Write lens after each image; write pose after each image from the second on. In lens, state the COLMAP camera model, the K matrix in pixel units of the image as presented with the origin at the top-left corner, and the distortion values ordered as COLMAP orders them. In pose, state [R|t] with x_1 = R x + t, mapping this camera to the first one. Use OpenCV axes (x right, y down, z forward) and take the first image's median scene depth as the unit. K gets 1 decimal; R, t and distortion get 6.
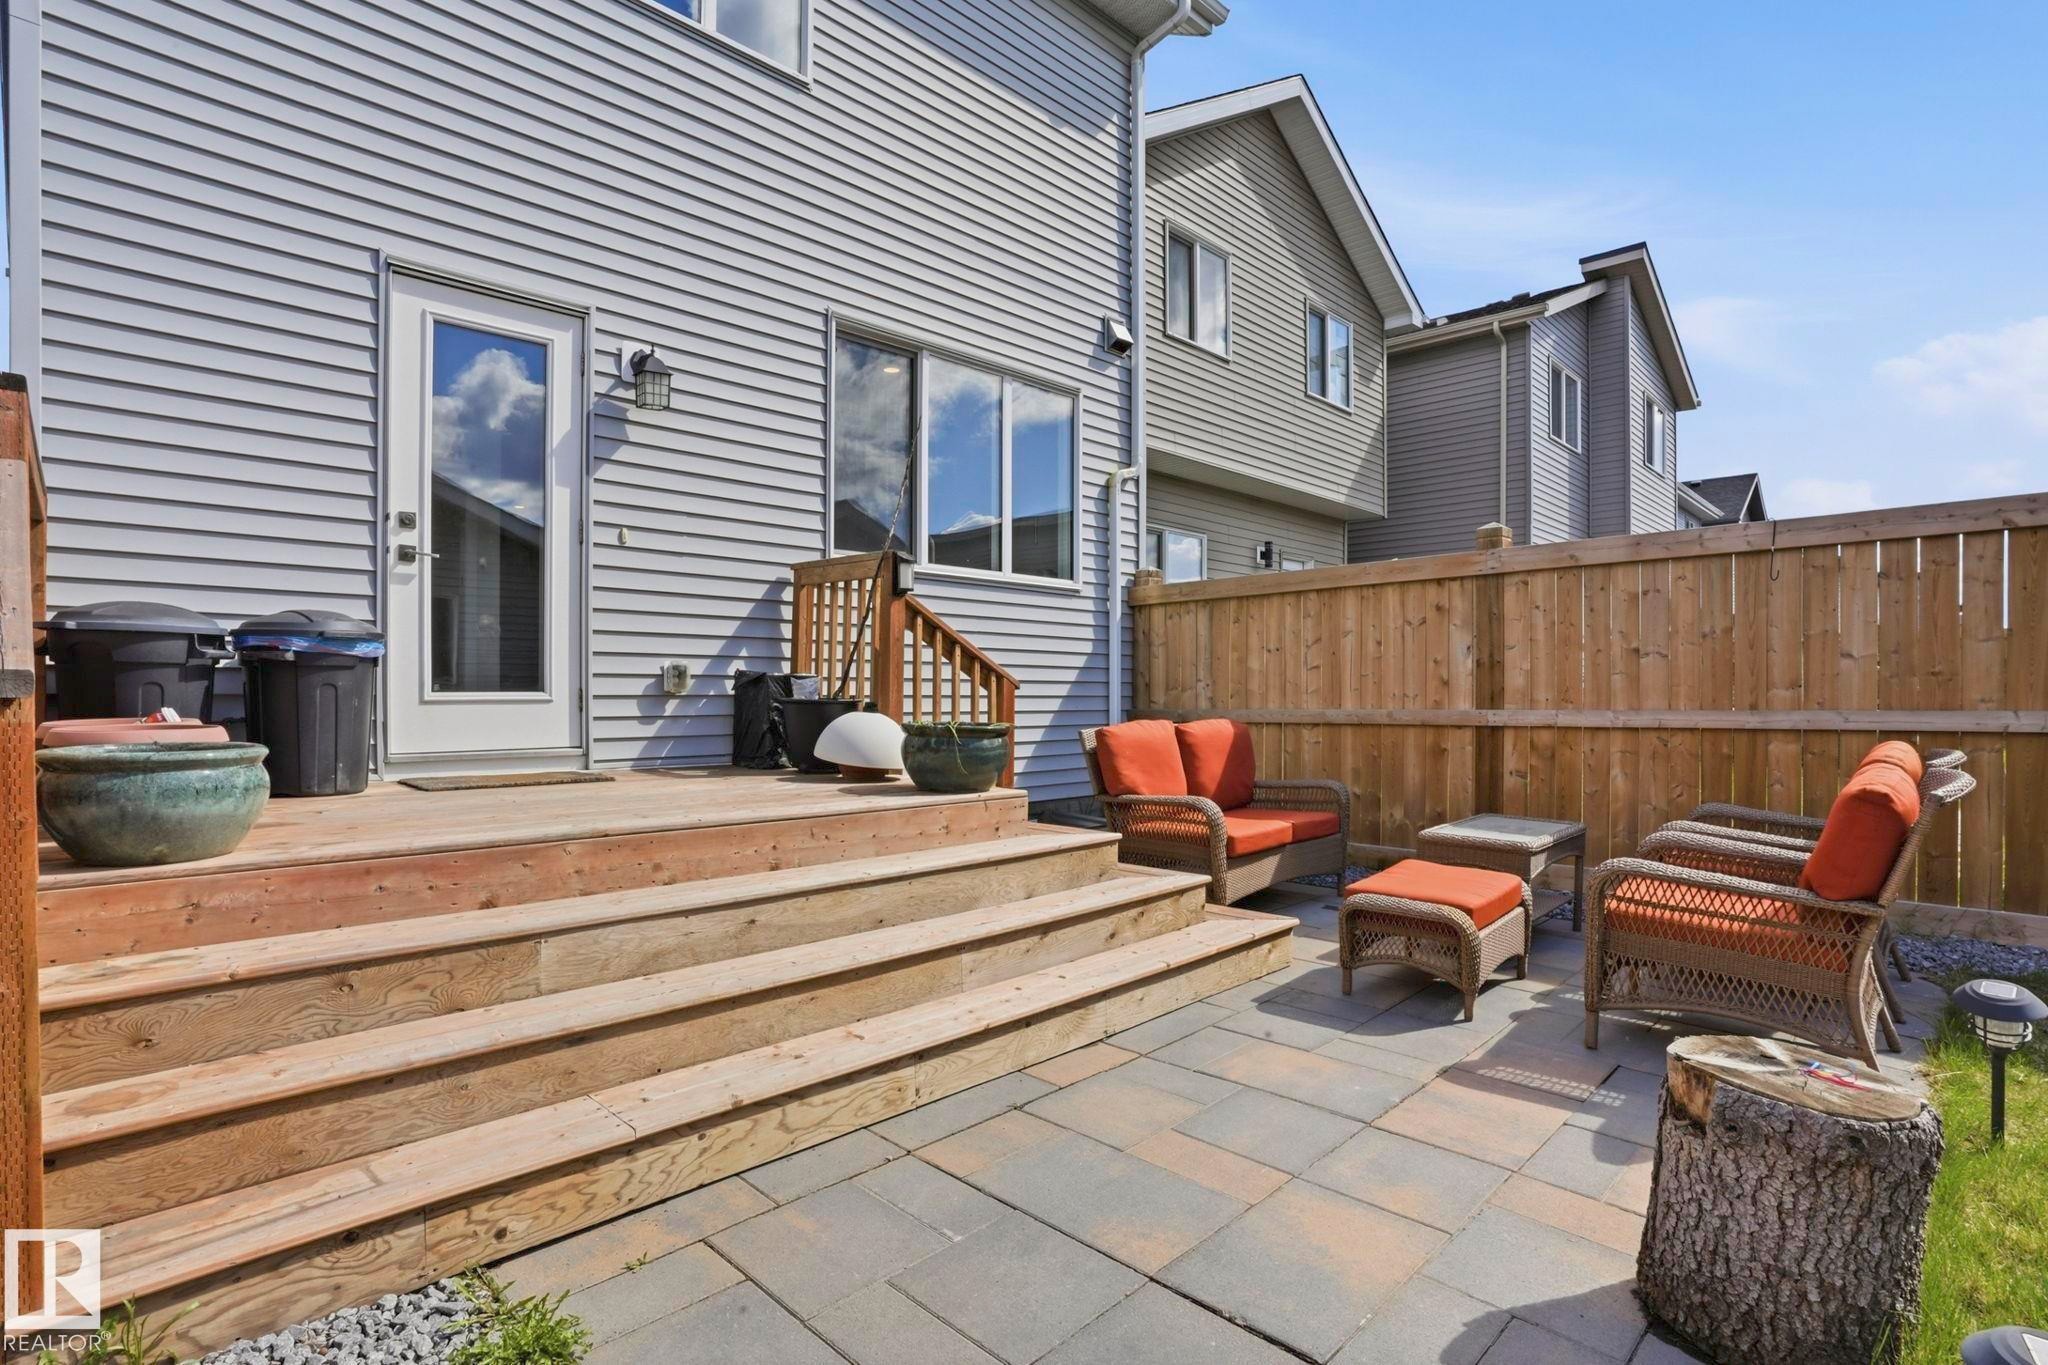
lens RADIAL K [[993.4, 0, 1014.9], [0, 993.4, 699.5], [0, 0, 1]] dist [-0.053396, 0.000624]
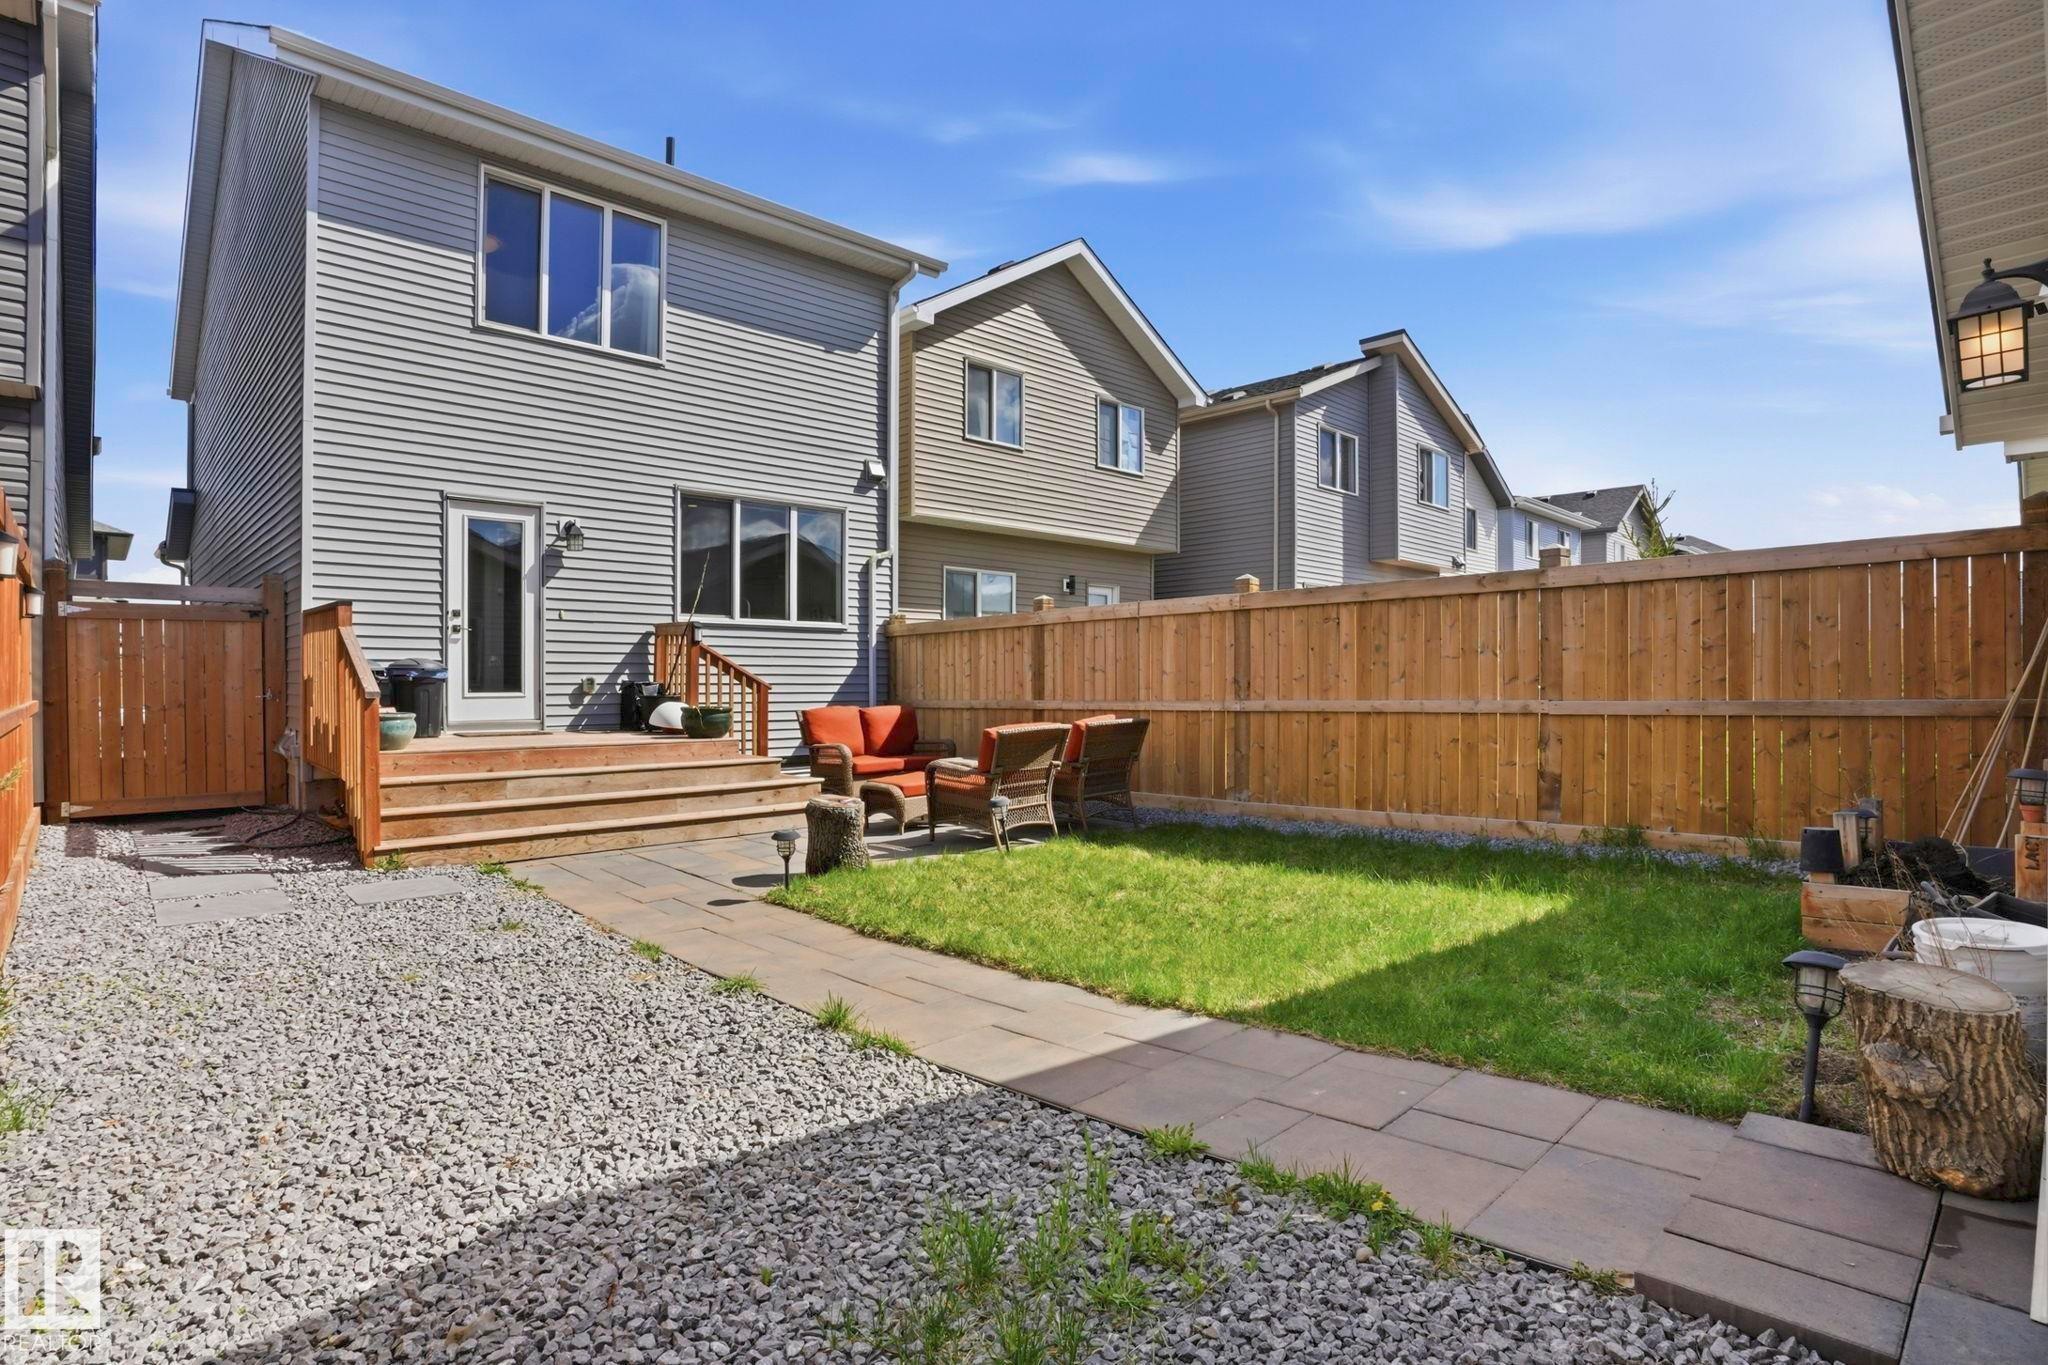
lens RADIAL K [[1000.8, 0, 1016.0], [0, 1000.8, 687.0], [0, 0, 1]] dist [-0.077935, 0.039512]
pose [[0.999785, -0.001704, -0.020663, 0.488998], [0.001650, 0.999995, -0.002607, -0.009680], [0.020667, 0.002572, 0.999783, -0.849249]]
